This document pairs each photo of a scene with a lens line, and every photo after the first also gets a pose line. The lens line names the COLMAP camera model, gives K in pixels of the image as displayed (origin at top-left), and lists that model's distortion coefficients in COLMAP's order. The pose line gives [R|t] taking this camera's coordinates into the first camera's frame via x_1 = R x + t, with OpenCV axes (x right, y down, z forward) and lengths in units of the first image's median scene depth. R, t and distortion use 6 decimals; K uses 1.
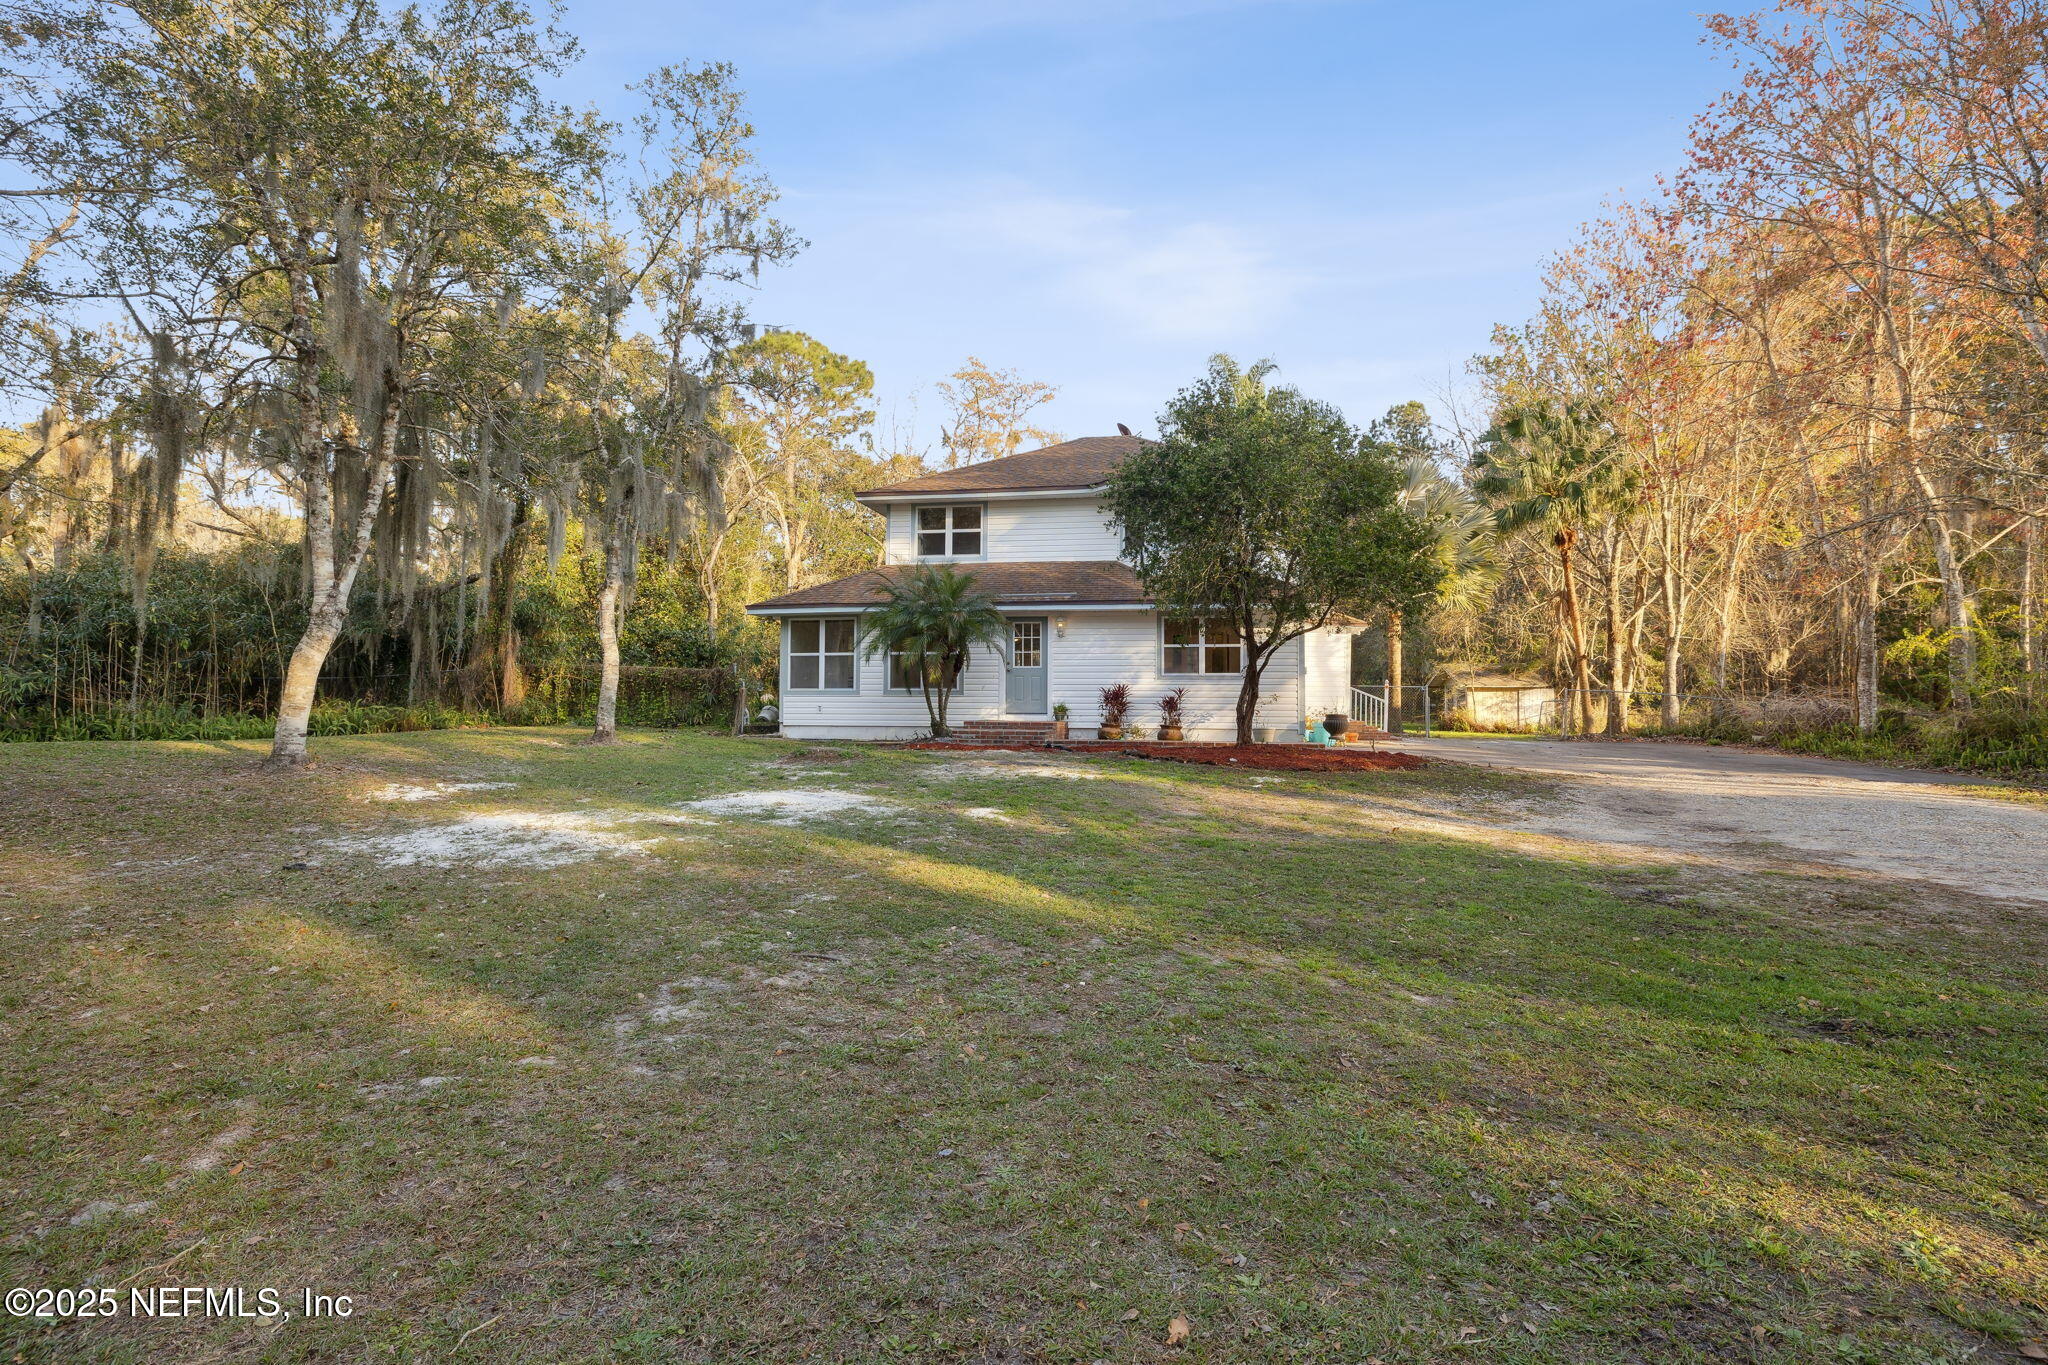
lens RADIAL K [[1042.5, 0, 1024.0], [0, 1042.5, 682.5], [0, 0, 1]] dist [-0.002967, -0.000061]
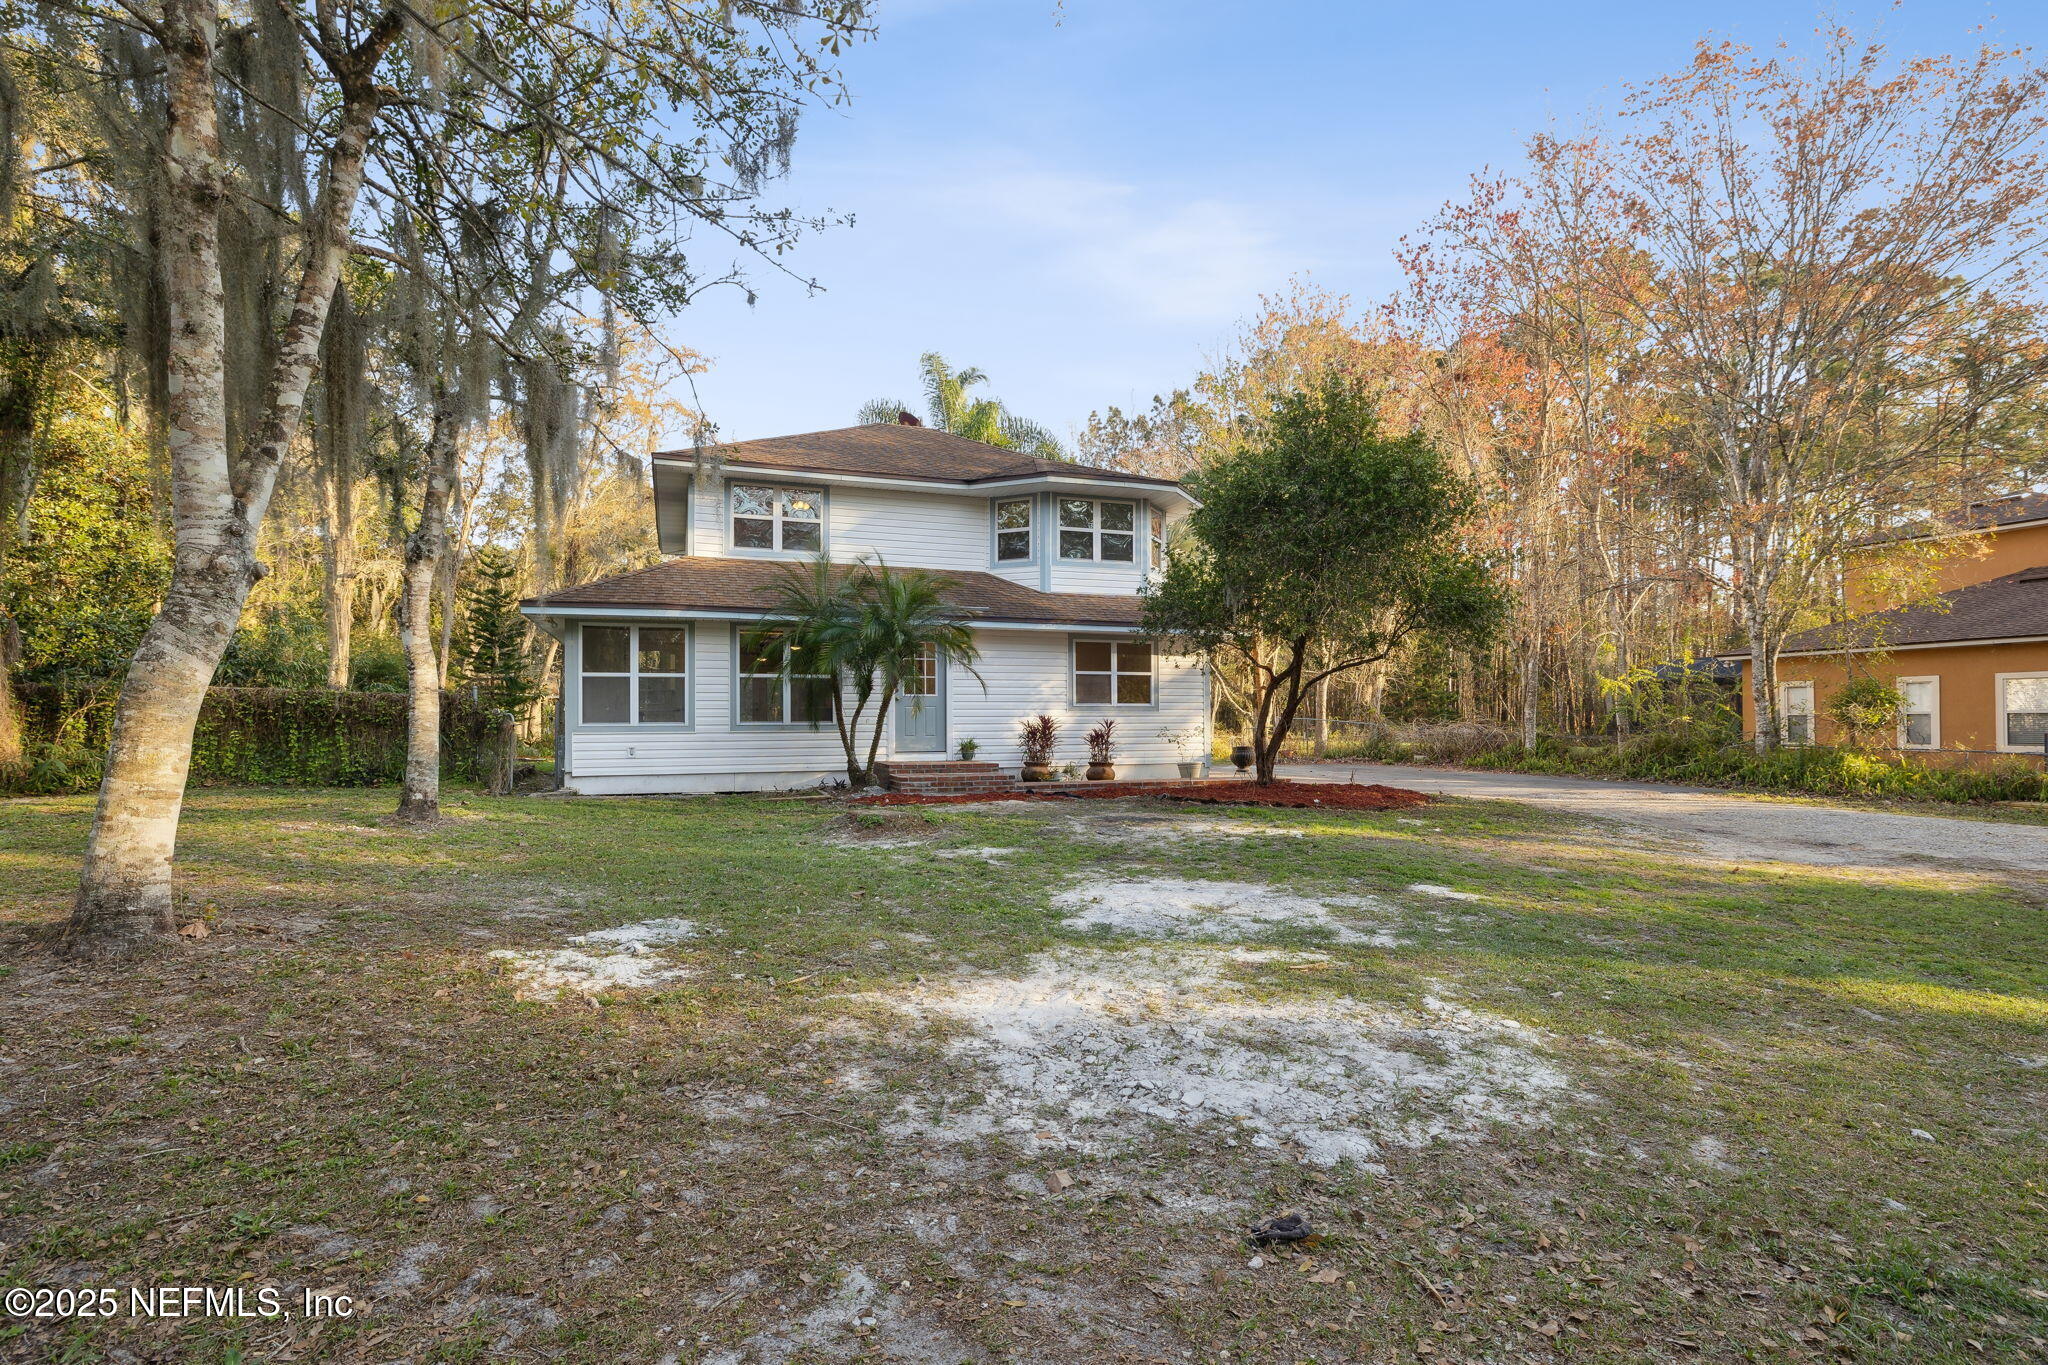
lens RADIAL K [[1042.5, 0, 1024.0], [0, 1042.5, 682.5], [0, 0, 1]] dist [-0.002967, -0.000061]
pose [[0.839283, 0.013824, 0.543519, -0.373917], [-0.002234, 0.999756, -0.021977, -0.006884], [-0.543690, 0.017231, 0.839109, 0.274308]]
